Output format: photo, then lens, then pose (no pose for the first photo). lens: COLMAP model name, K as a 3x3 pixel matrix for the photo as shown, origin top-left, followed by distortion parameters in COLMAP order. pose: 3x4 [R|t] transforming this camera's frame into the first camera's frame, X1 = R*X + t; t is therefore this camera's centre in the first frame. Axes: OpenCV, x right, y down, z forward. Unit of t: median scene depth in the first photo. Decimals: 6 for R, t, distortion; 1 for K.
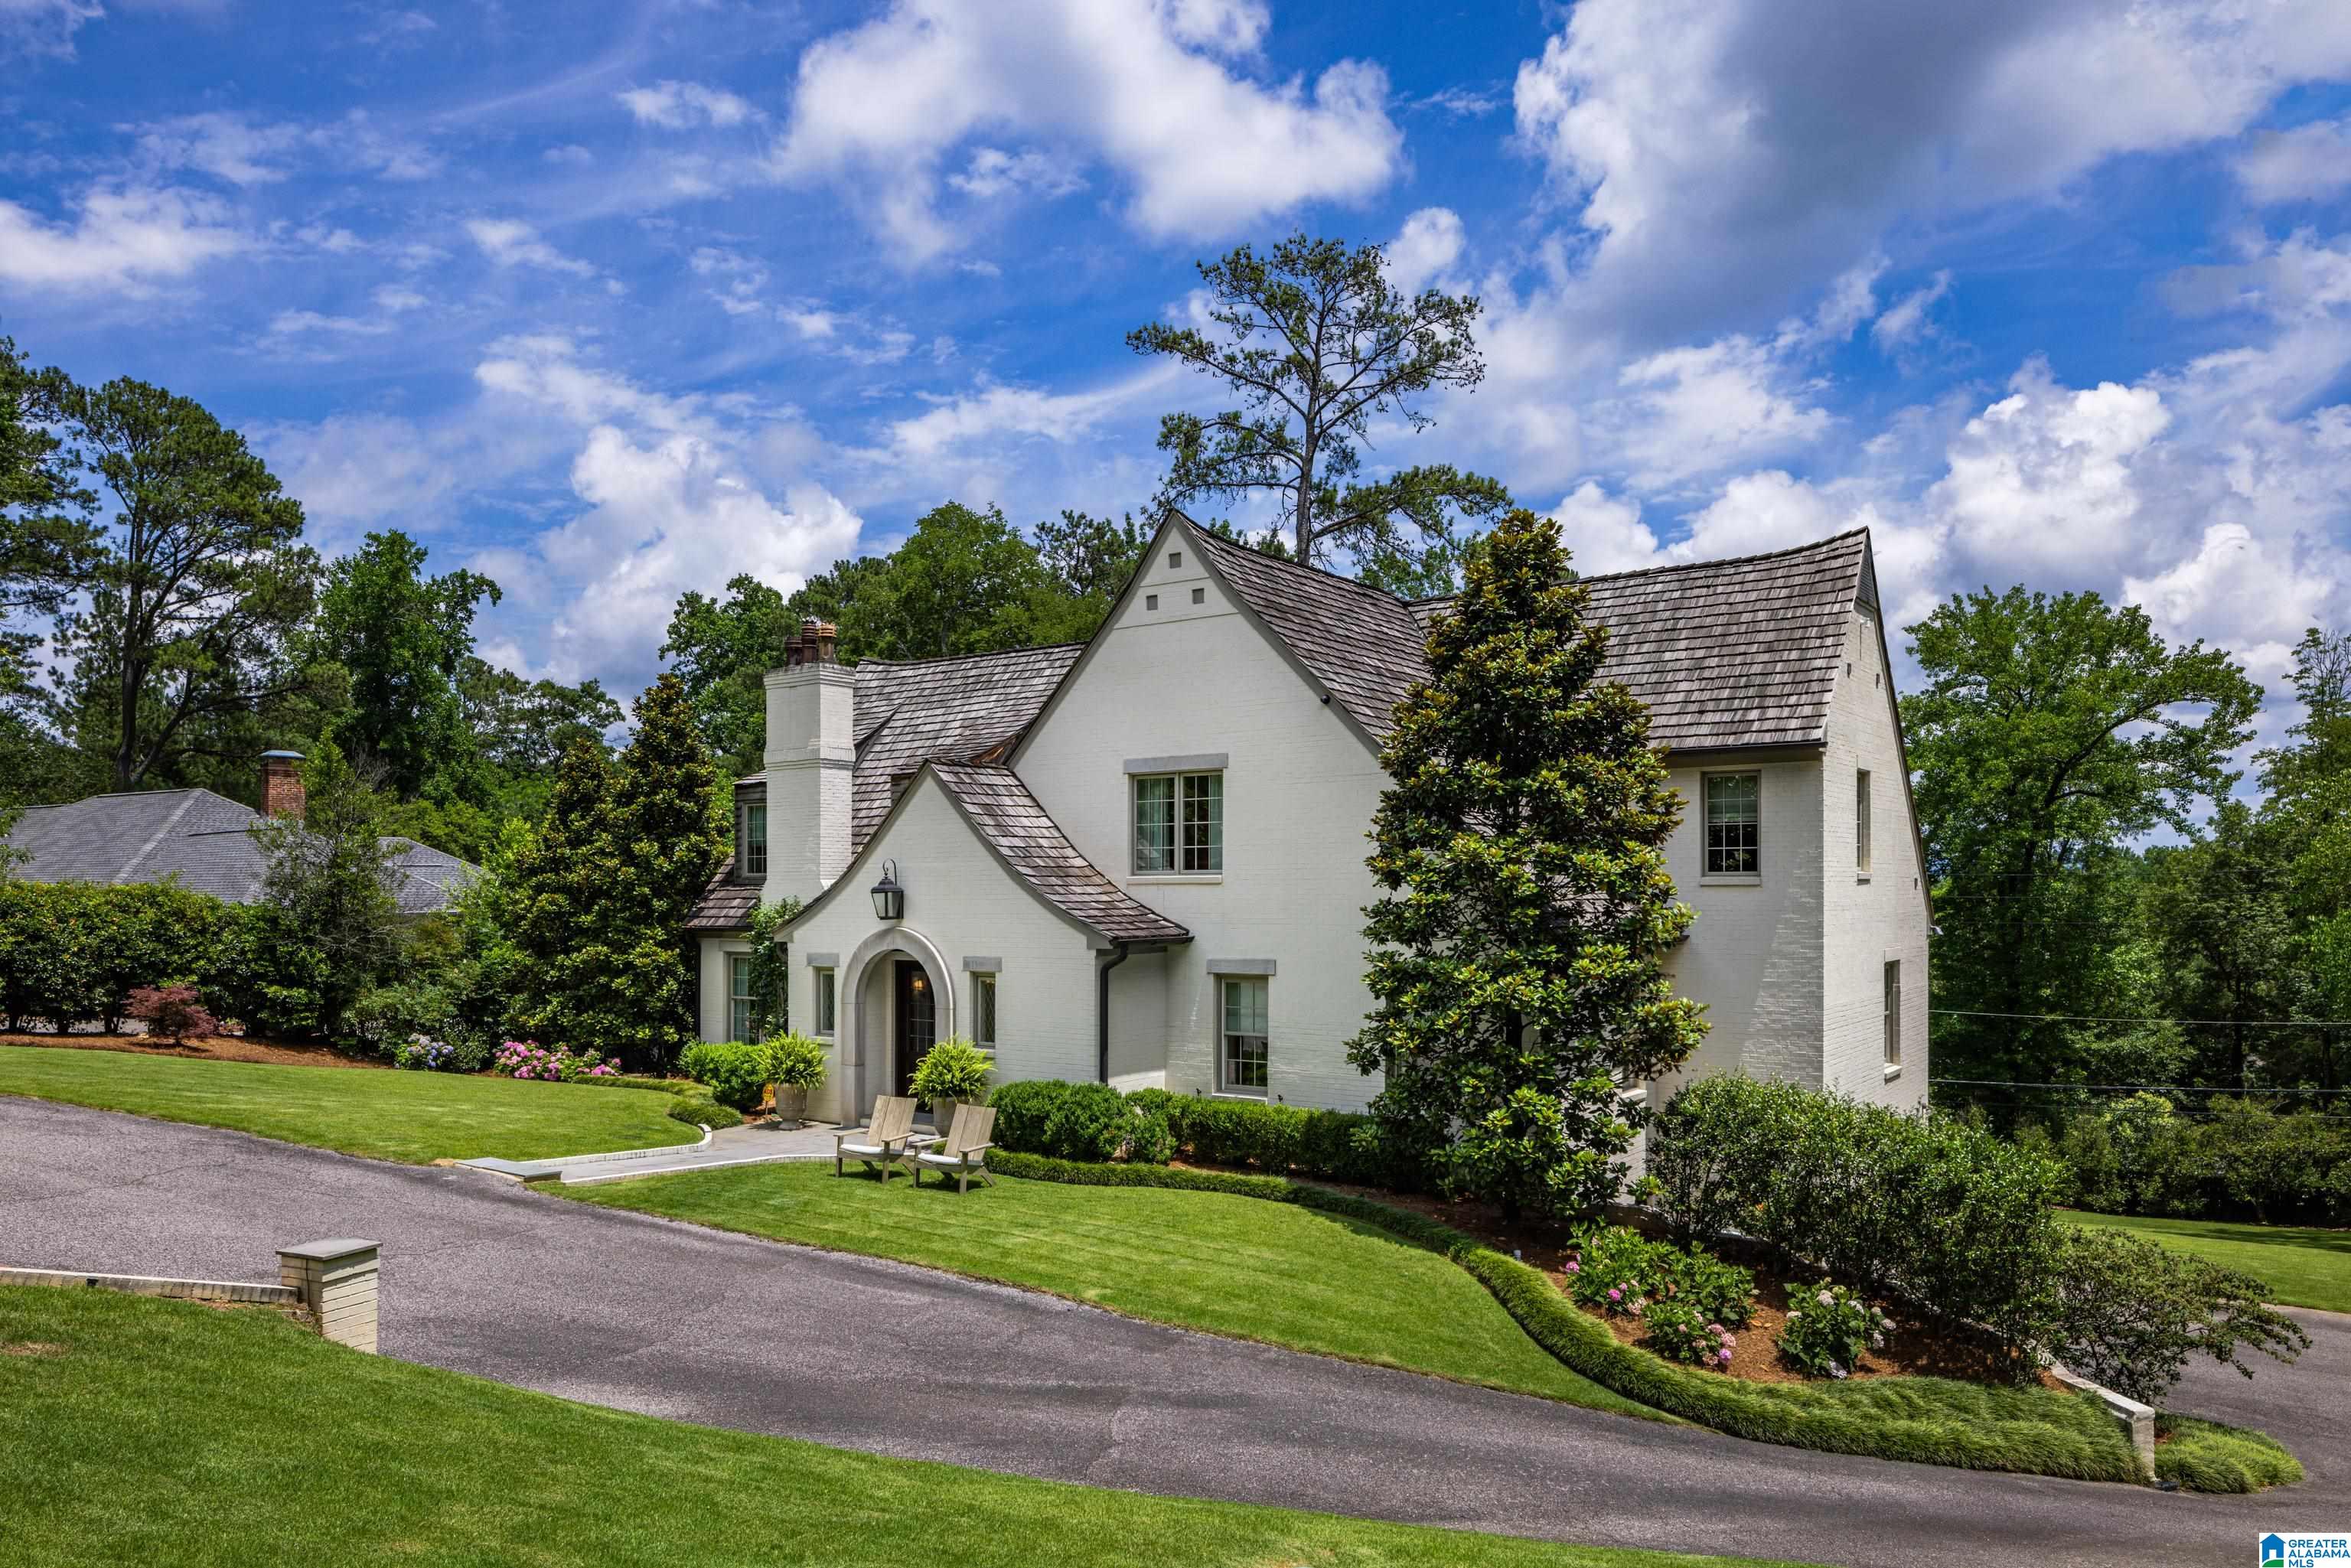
lens RADIAL K [[1593.8, 0, 1164.7], [0, 1593.8, 942.8], [0, 0, 1]] dist [-0.002185, -0.003609]
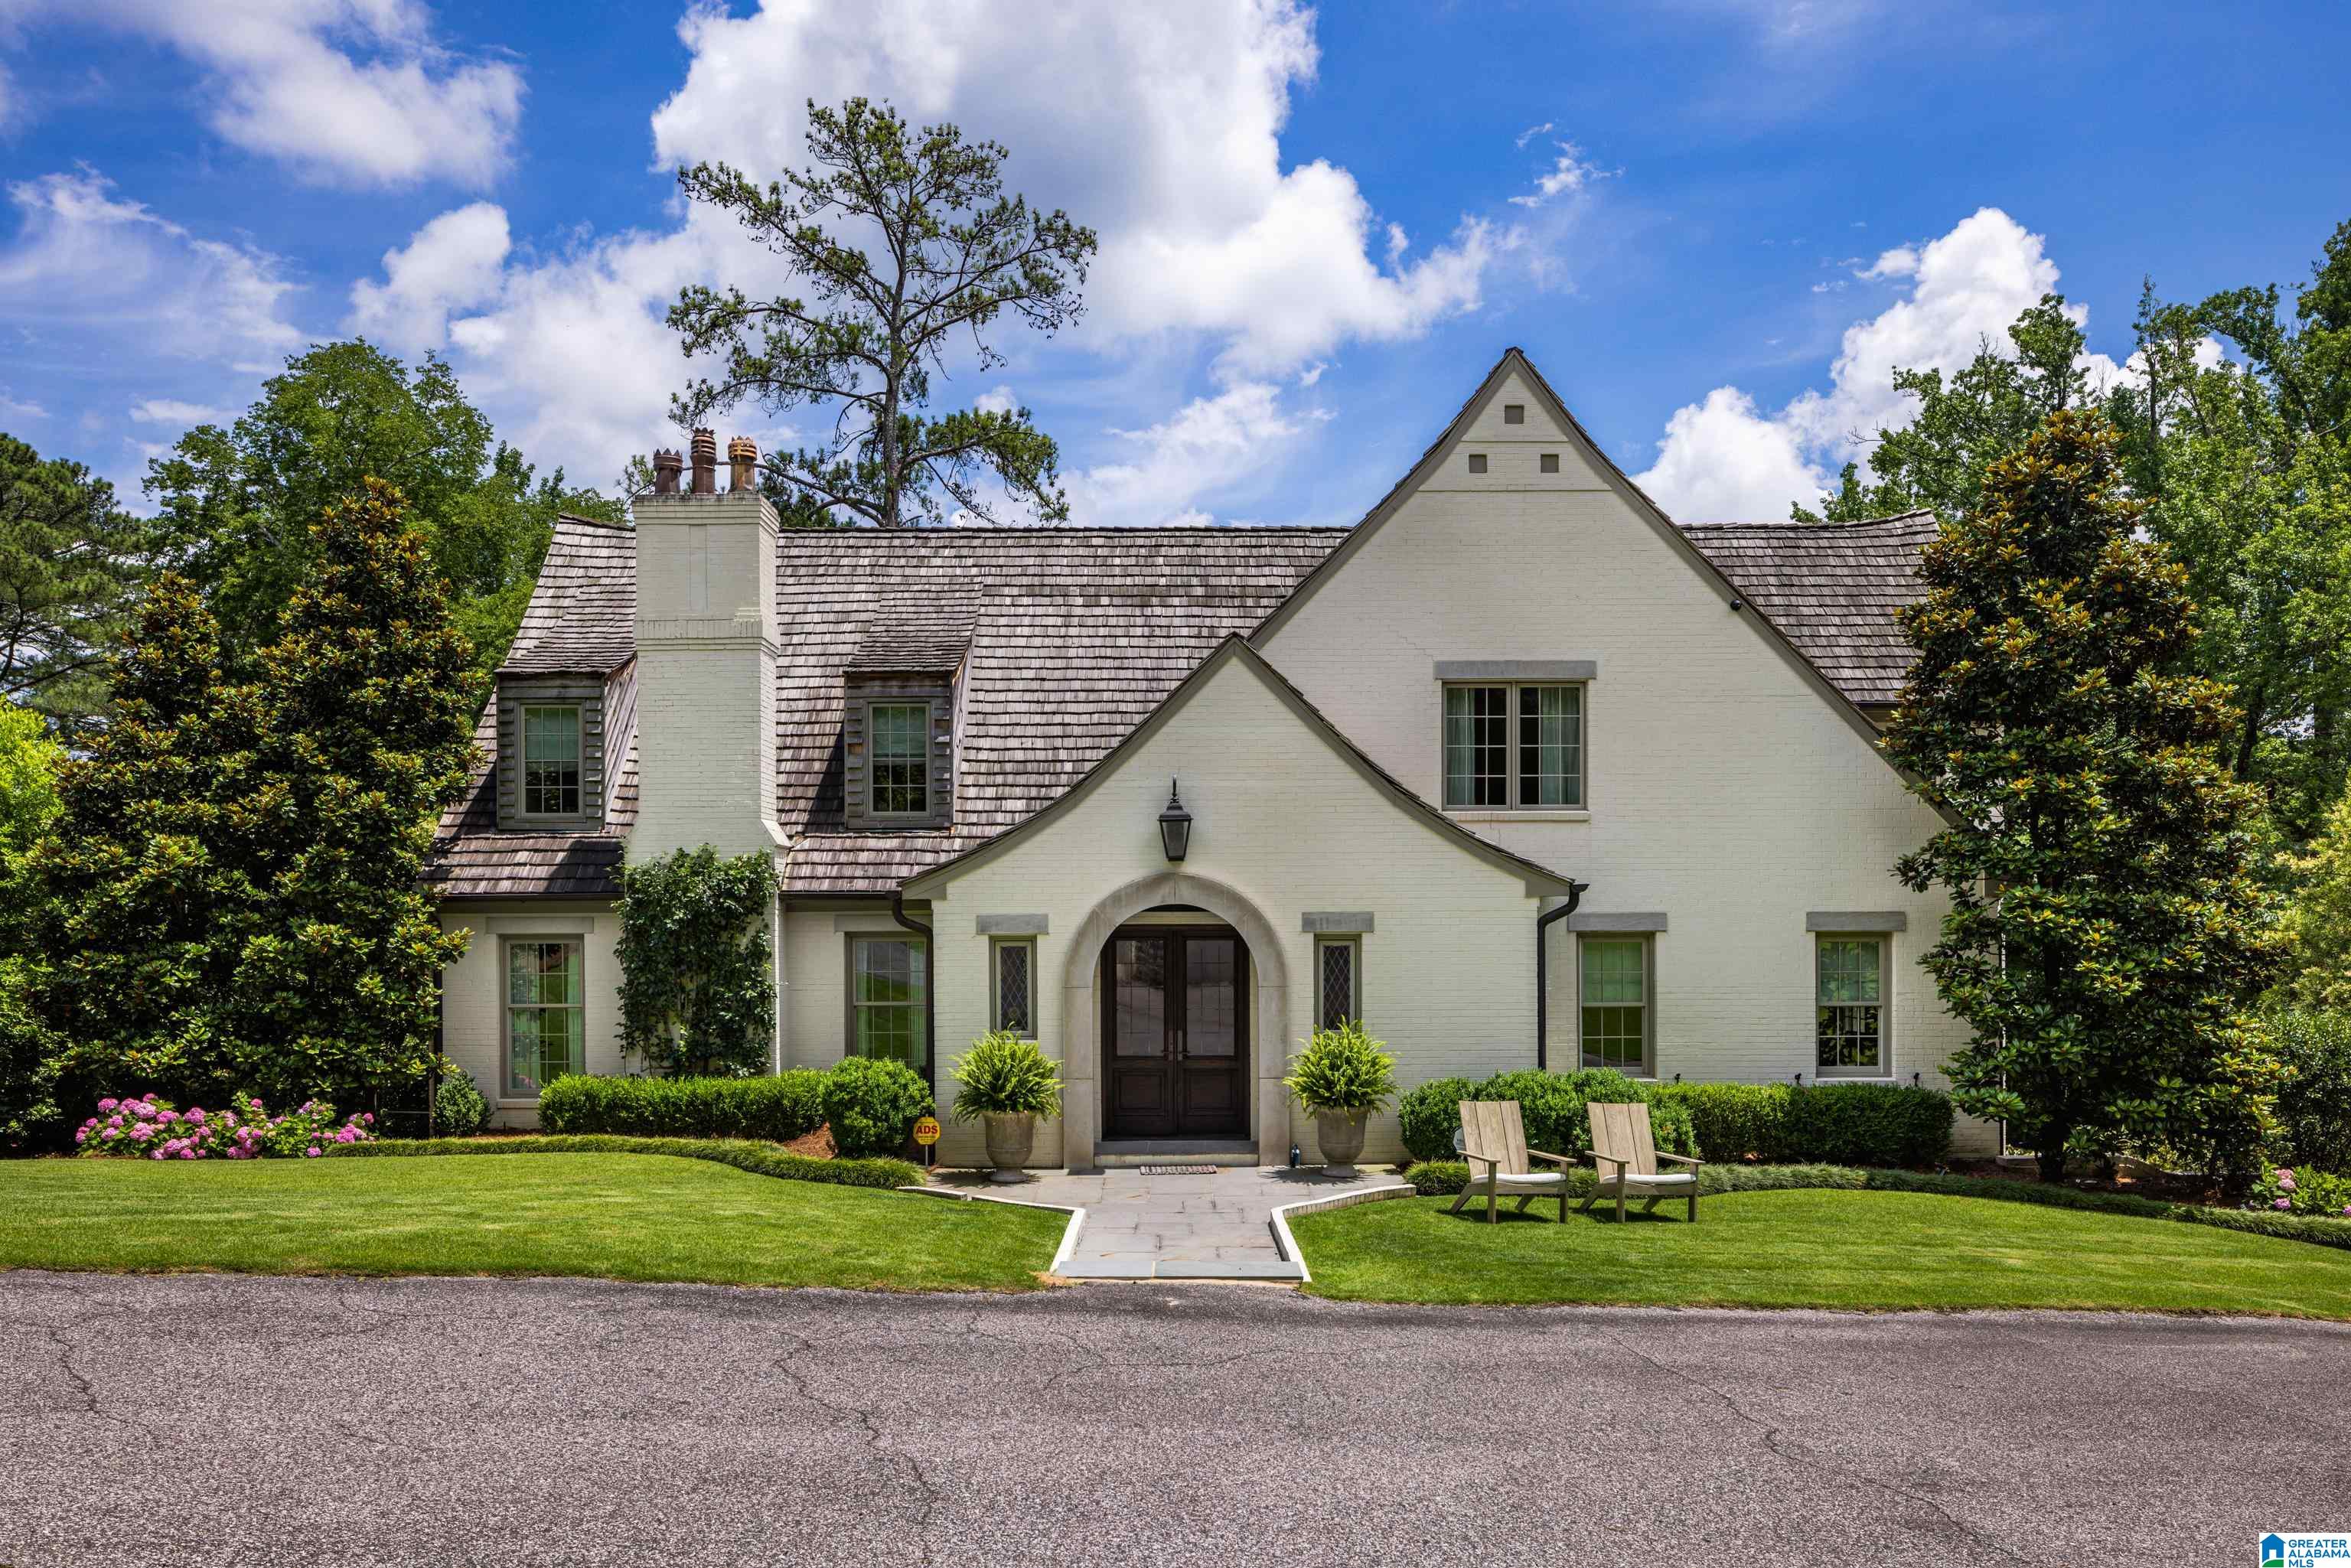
lens RADIAL K [[1593.8, 0, 1164.7], [0, 1593.8, 942.8], [0, 0, 1]] dist [-0.002185, -0.003609]
pose [[0.808310, -0.011013, 0.588655, -0.607927], [0.020377, 0.999749, -0.009278, 0.028268], [-0.588405, 0.019495, 0.808331, 0.463590]]
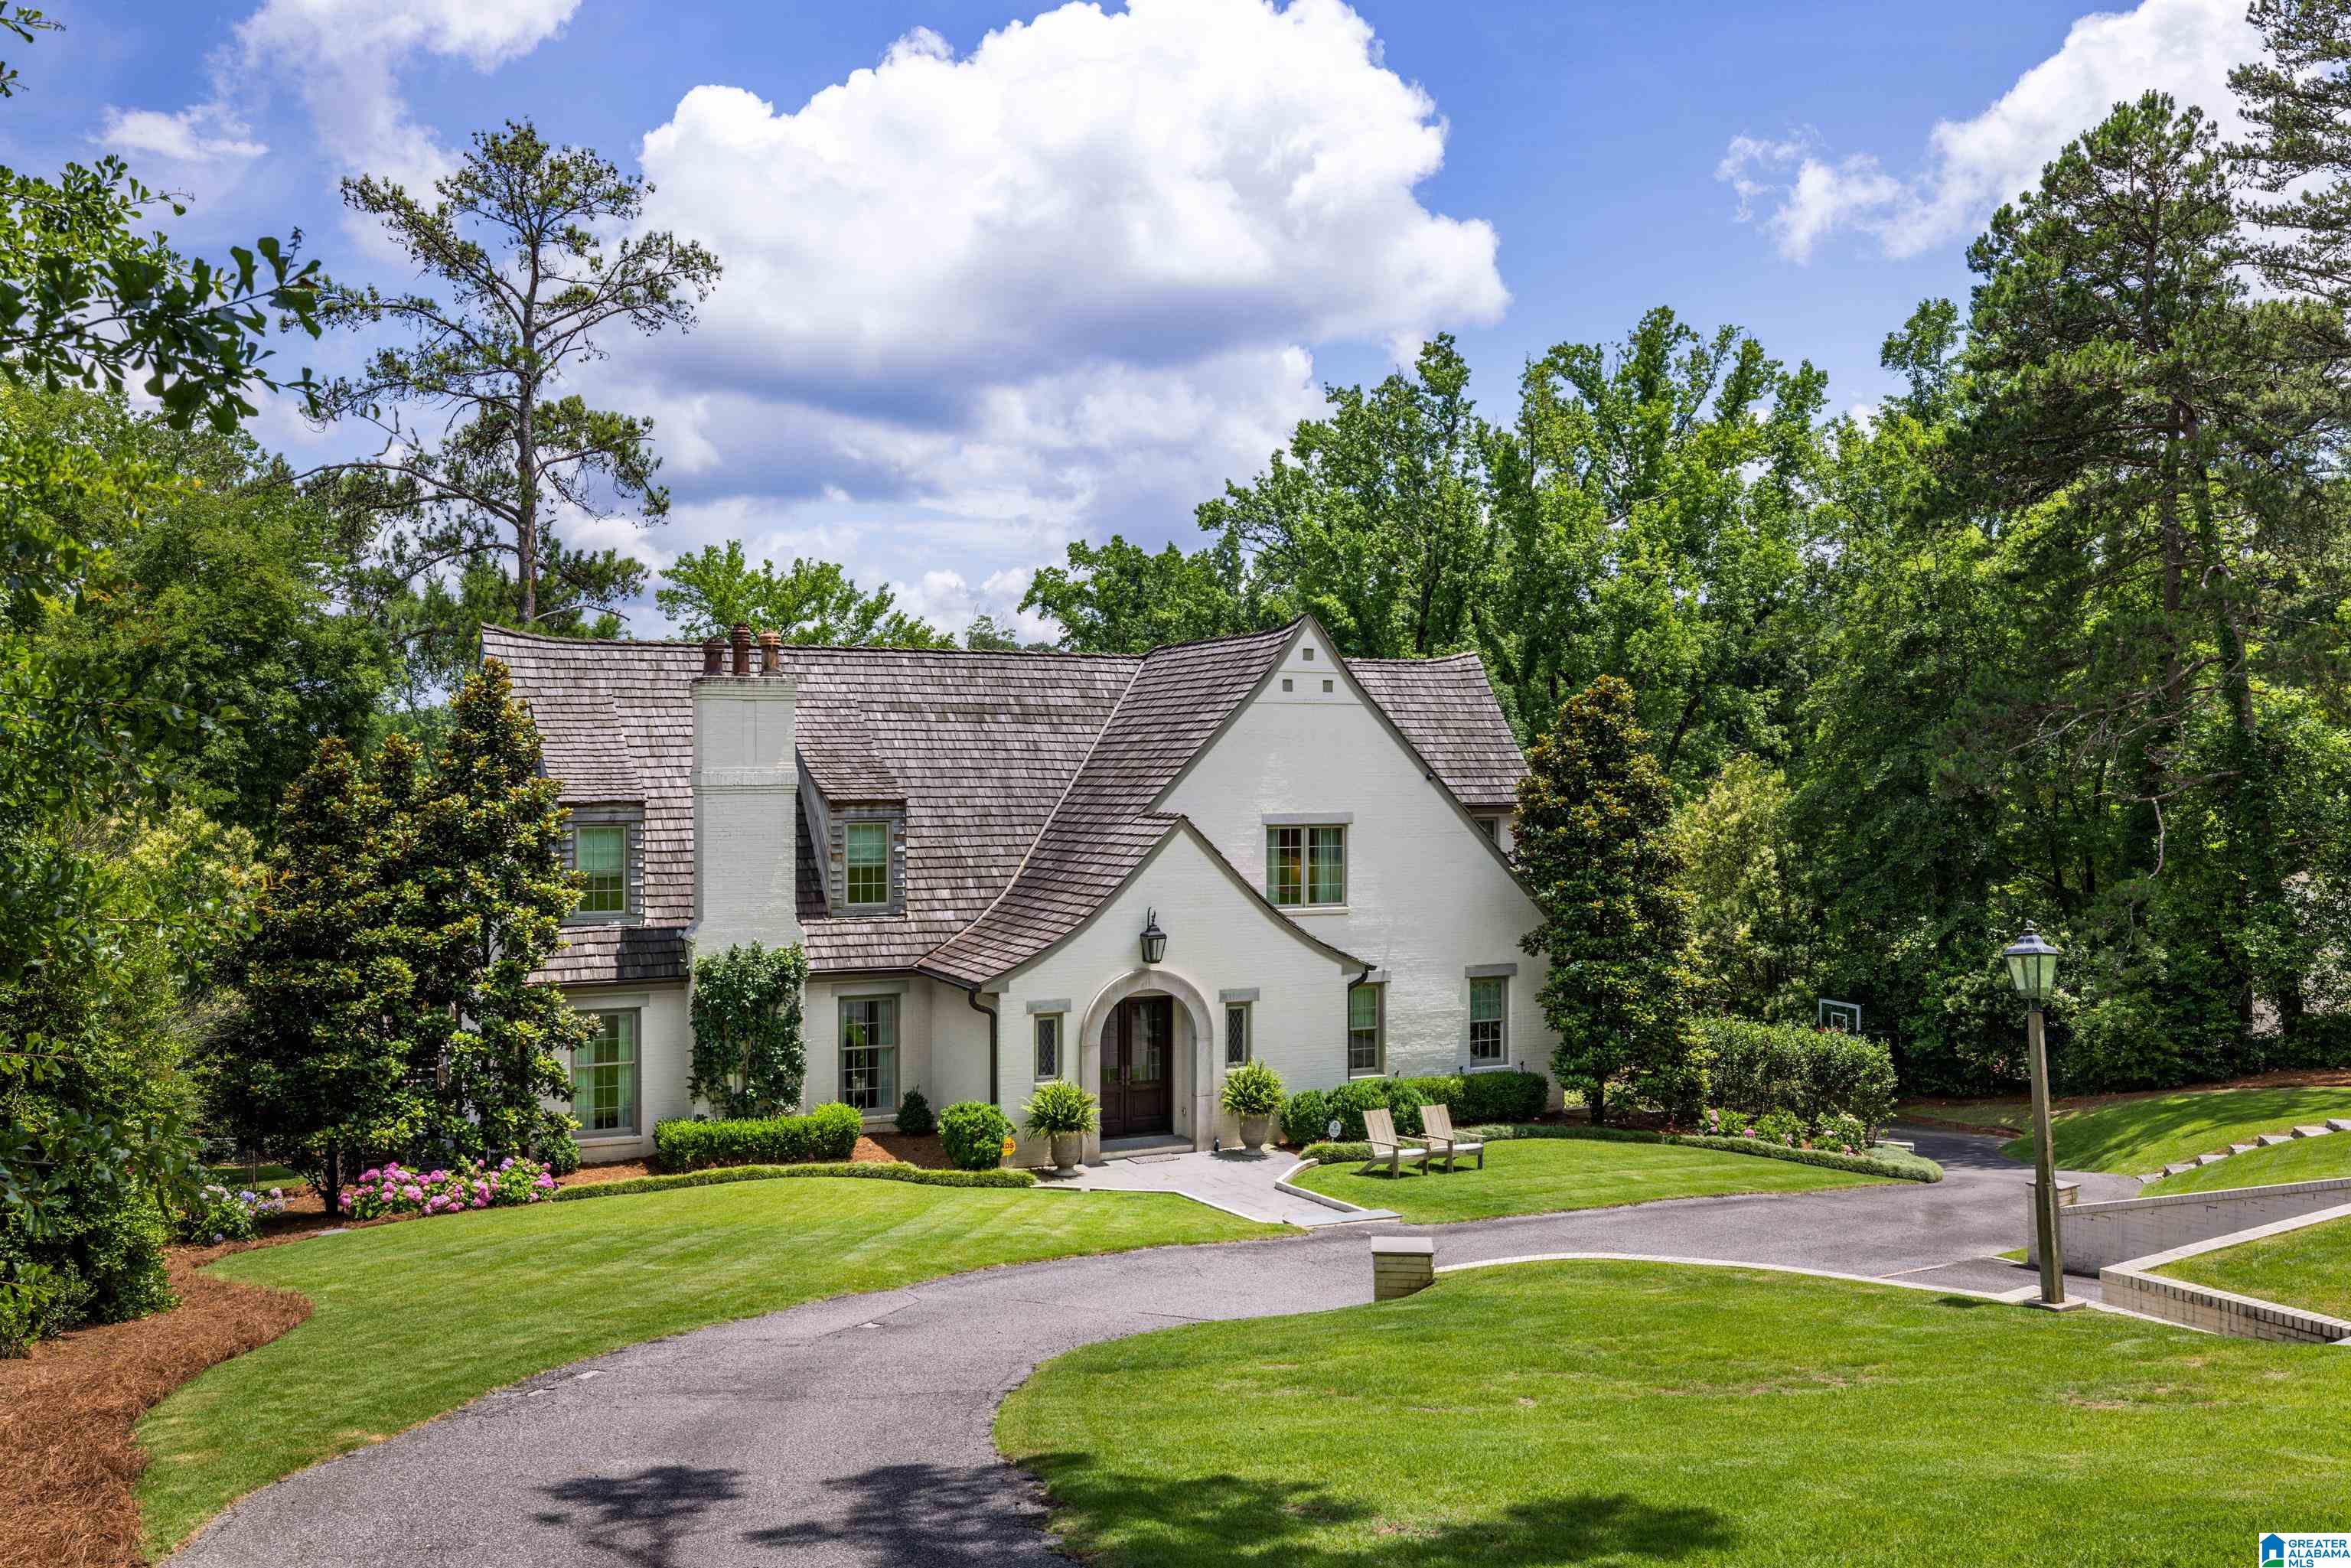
lens RADIAL K [[1976.7, 0, 1175.5], [0, 1976.7, 784.0], [0, 0, 1]] dist [-0.006365, -0.001909]
pose [[0.480810, -0.008032, 0.876788, -1.399292], [0.024888, 0.999680, -0.004490, -0.134978], [-0.876472, 0.023980, 0.480856, 0.350832]]
